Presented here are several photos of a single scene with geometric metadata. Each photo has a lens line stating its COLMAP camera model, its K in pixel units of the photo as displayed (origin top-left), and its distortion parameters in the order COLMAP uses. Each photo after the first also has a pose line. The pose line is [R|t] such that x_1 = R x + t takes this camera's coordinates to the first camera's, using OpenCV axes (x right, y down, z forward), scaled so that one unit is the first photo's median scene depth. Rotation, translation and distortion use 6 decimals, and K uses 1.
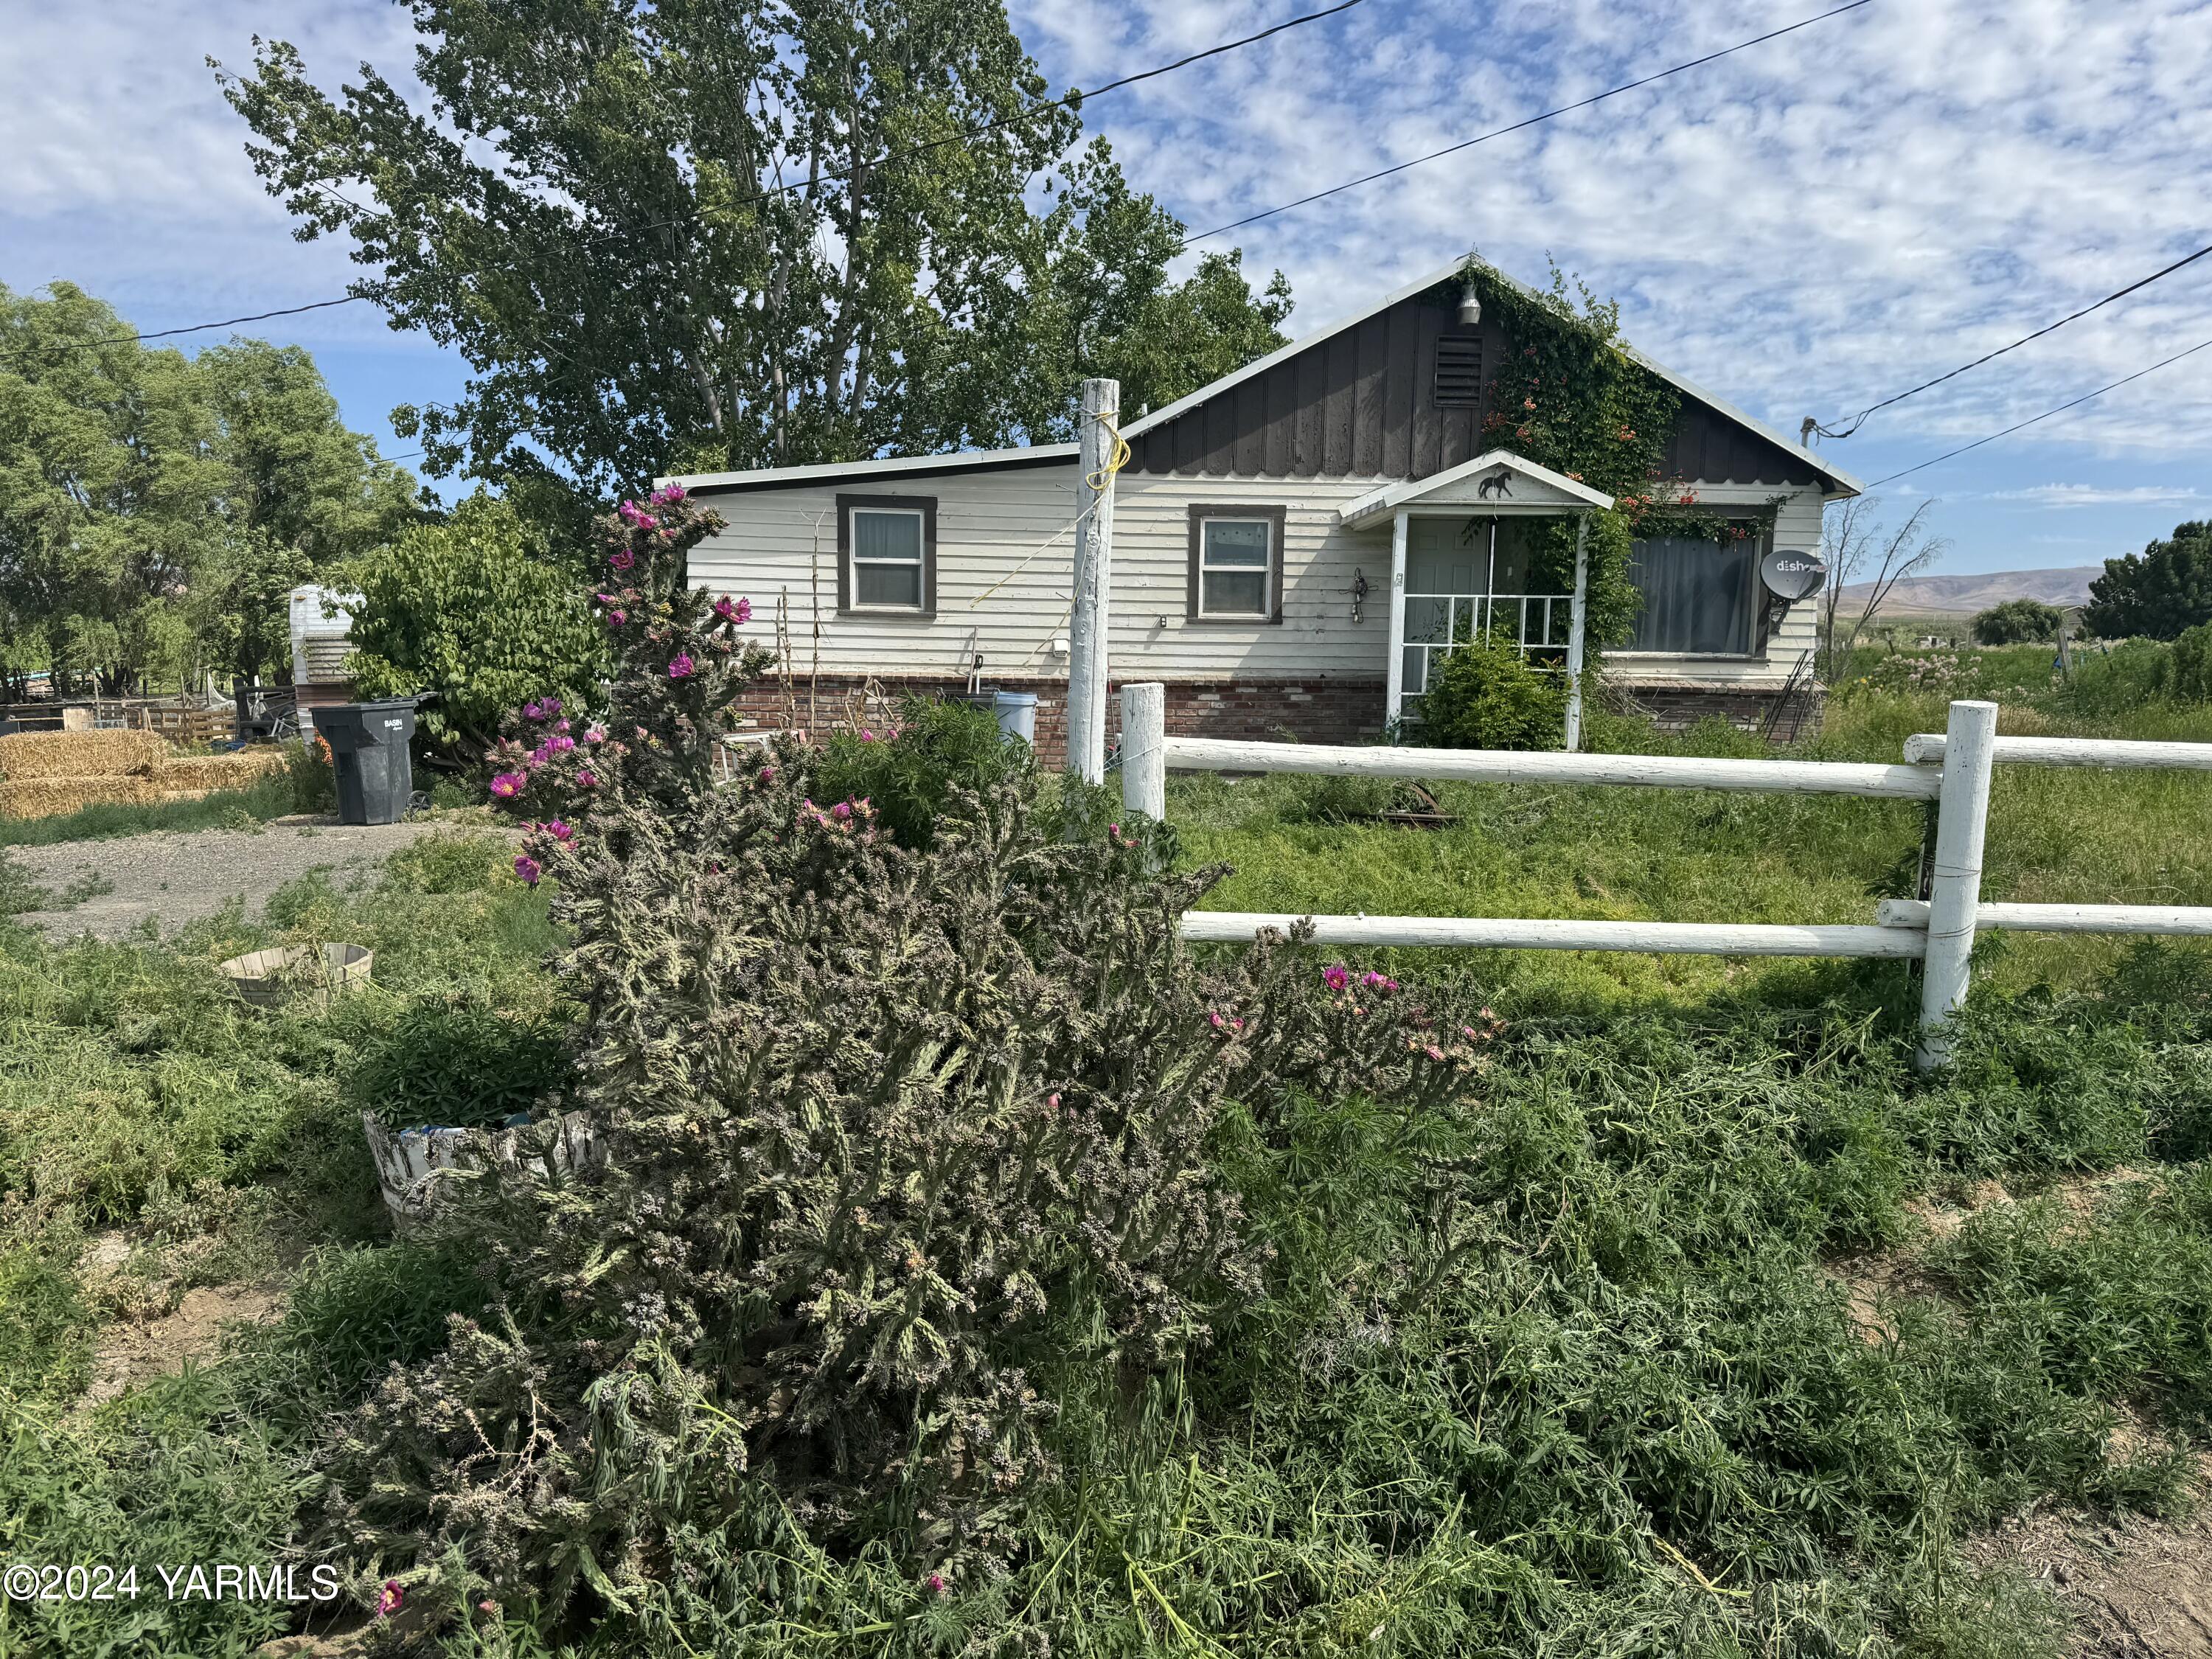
lens RADIAL K [[1613.0, 0, 1094.7], [0, 1613.0, 874.8], [0, 0, 1]] dist [0.019281, -0.026799]
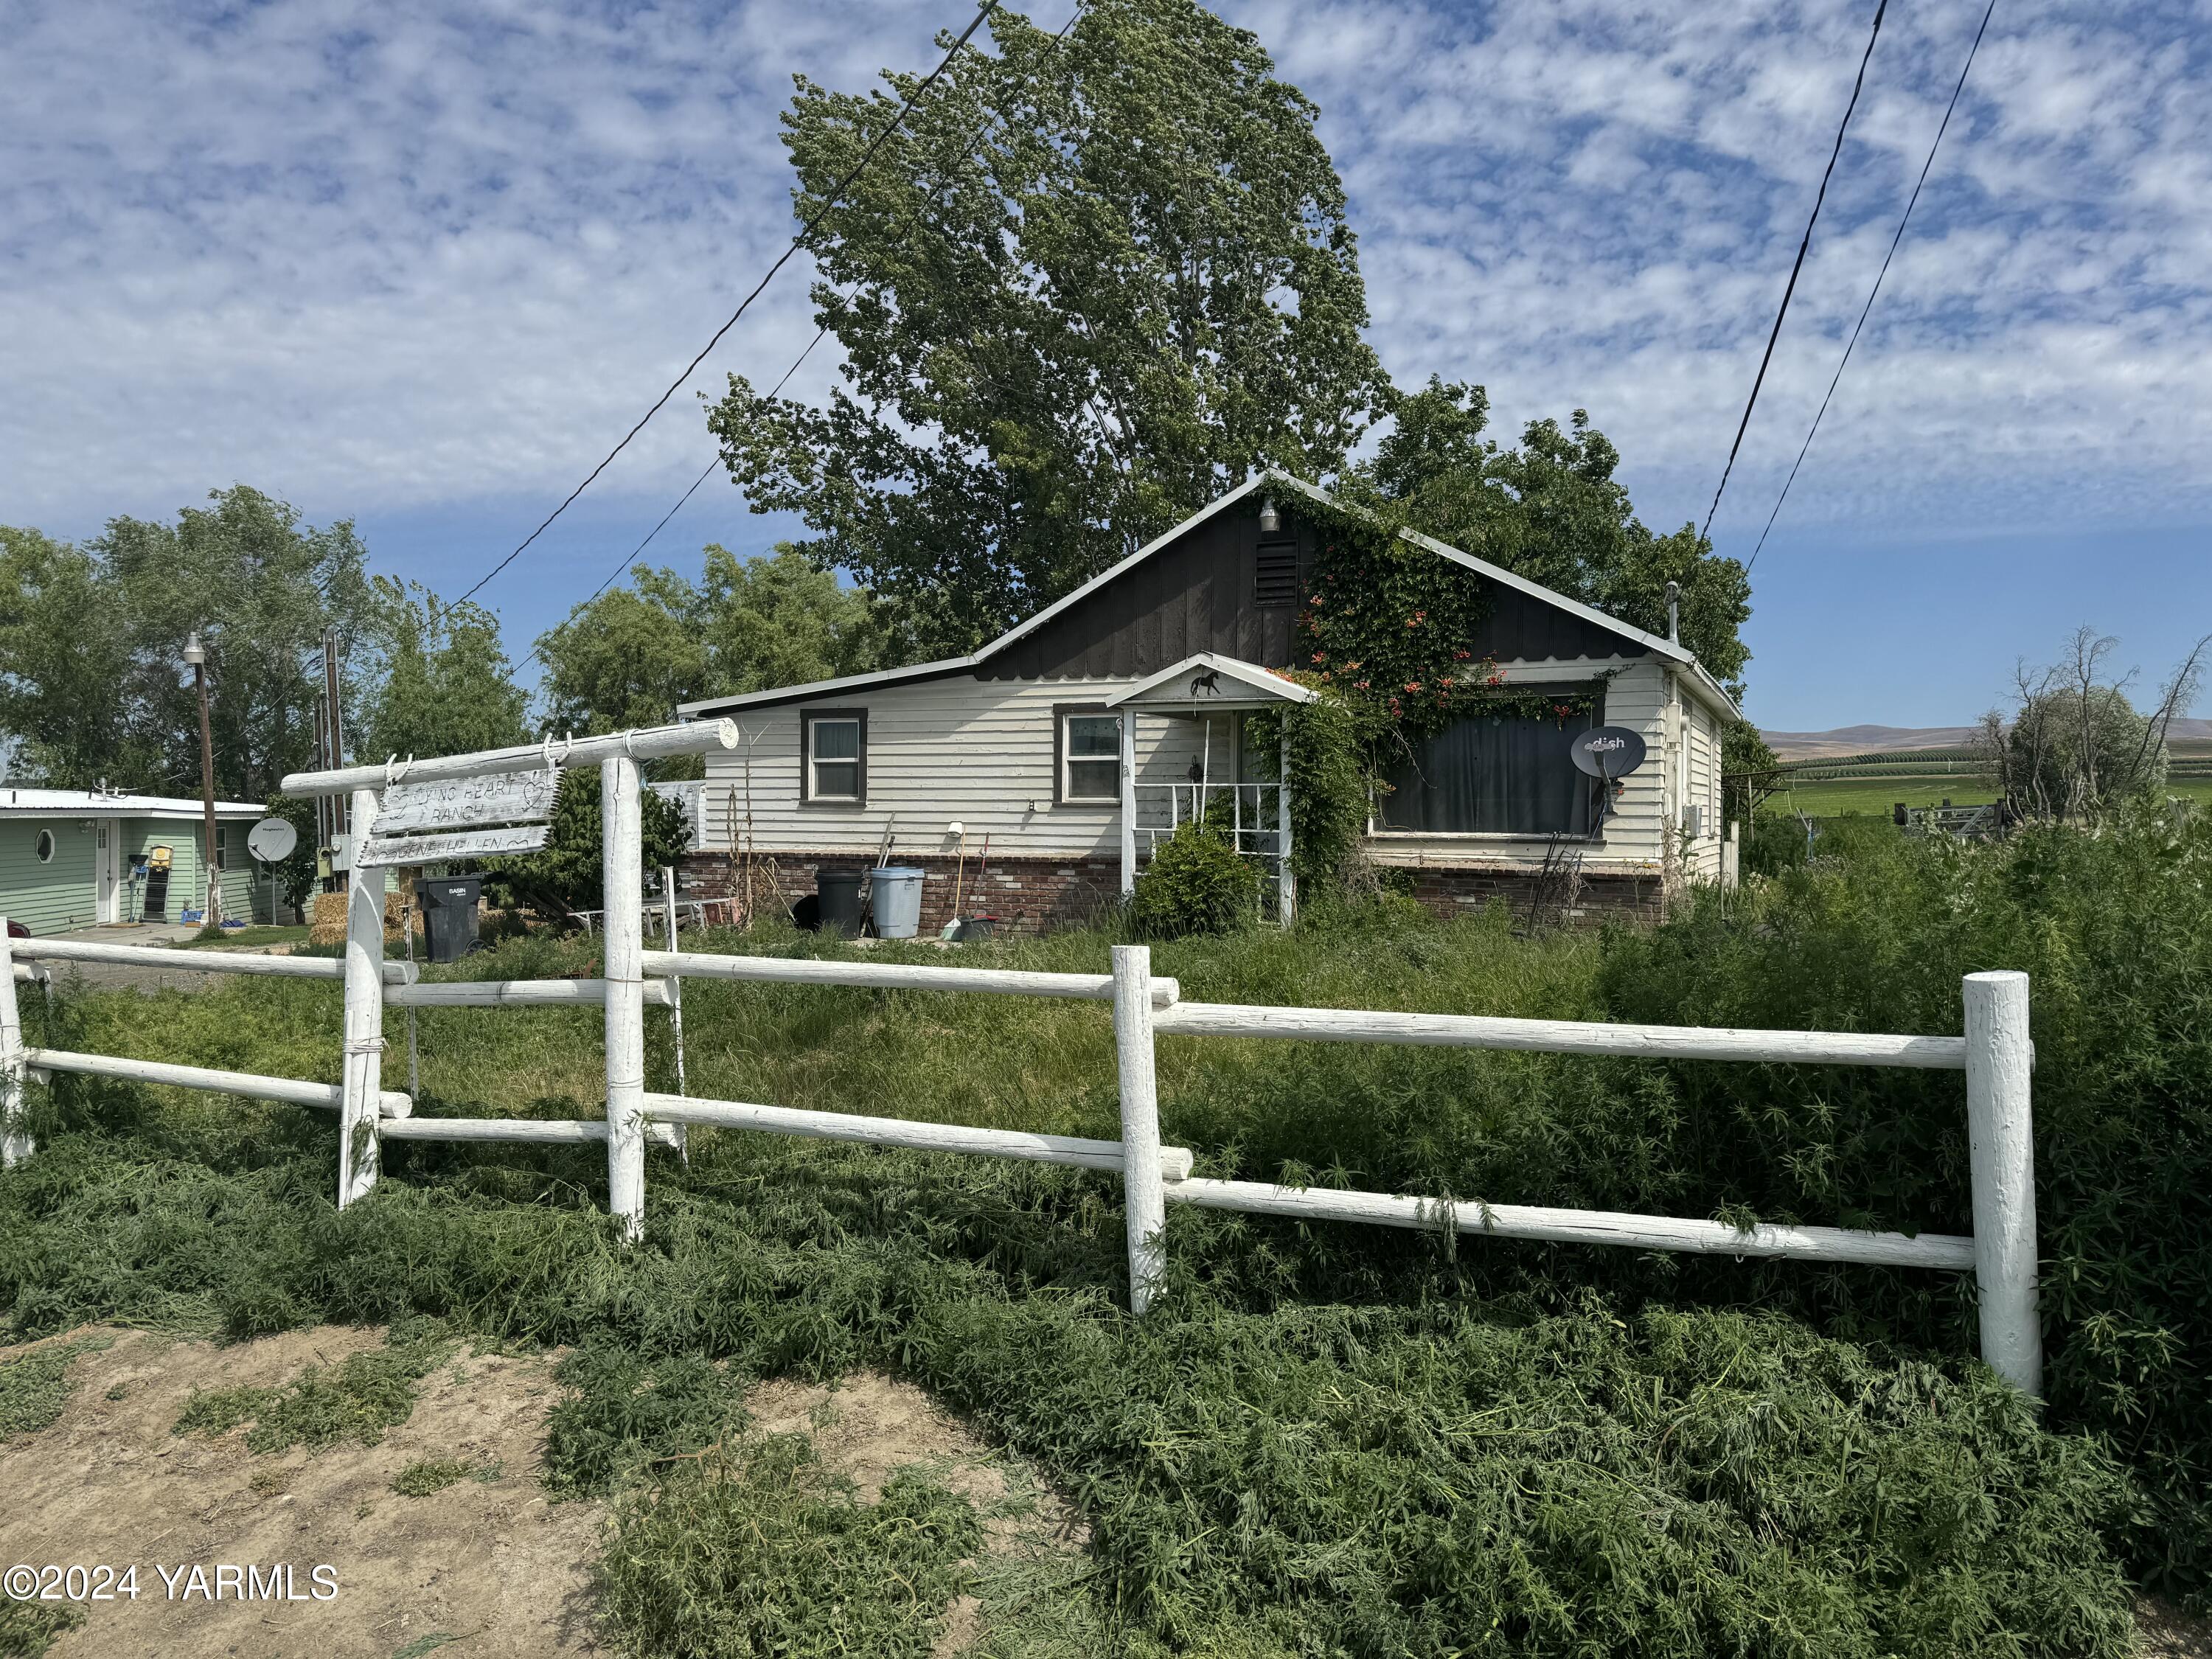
lens RADIAL K [[1613.0, 0, 1093.4], [0, 1613.0, 826.3], [0, 0, 1]] dist [0.019281, -0.026799]
pose [[0.869563, -0.002454, -0.493816, 0.644710], [-0.055949, 0.993059, -0.103457, -0.027382], [0.490642, 0.117591, 0.863390, 0.038544]]
